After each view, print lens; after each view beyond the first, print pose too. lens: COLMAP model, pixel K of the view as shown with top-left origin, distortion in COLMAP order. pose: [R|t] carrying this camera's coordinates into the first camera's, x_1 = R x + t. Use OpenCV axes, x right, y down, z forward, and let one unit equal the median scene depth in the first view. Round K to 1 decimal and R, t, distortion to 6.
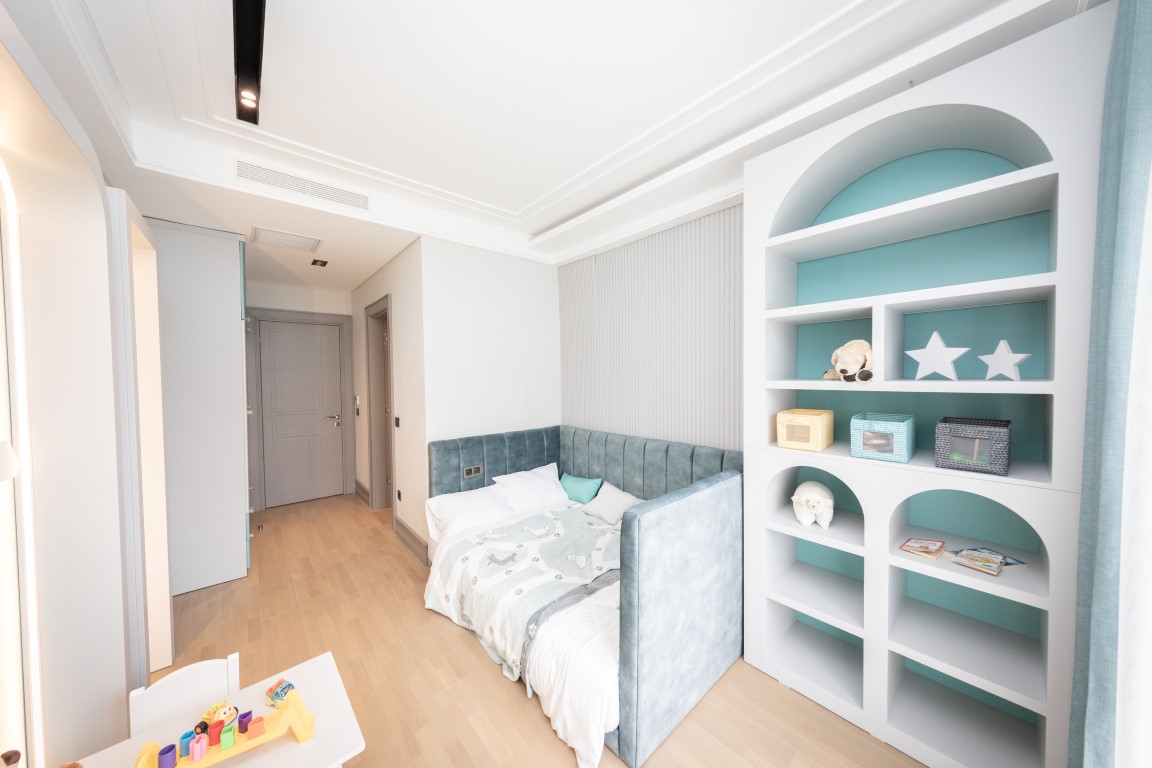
lens RADIAL K [[366.9, 0, 576.0], [0, 366.9, 384.0], [0, 0, 1]] dist [0.001245, 0.000041]
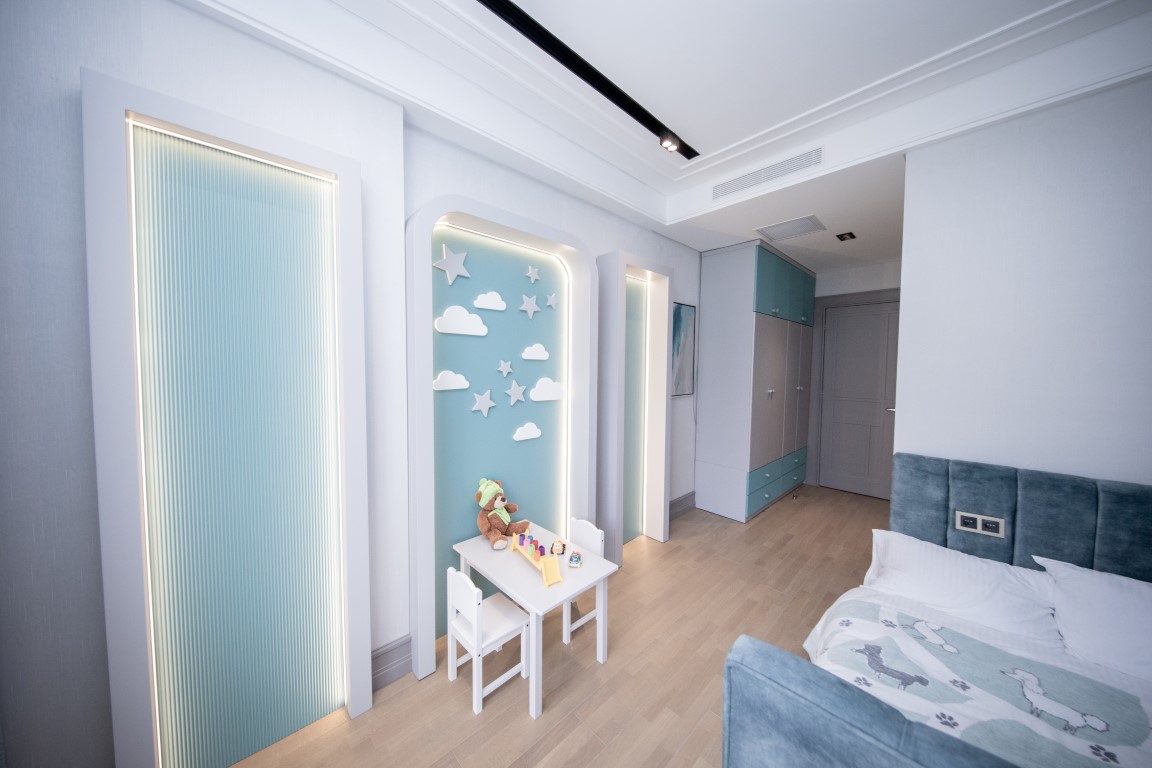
lens RADIAL K [[370.4, 0, 576.0], [0, 370.4, 384.0], [0, 0, 1]] dist [0.000457, -0.000055]
pose [[0.028444, 0.057834, -0.997921, 0.278749], [-0.031595, 0.997878, 0.056931, 0.008973], [0.999096, 0.029910, 0.030211, 0.375652]]
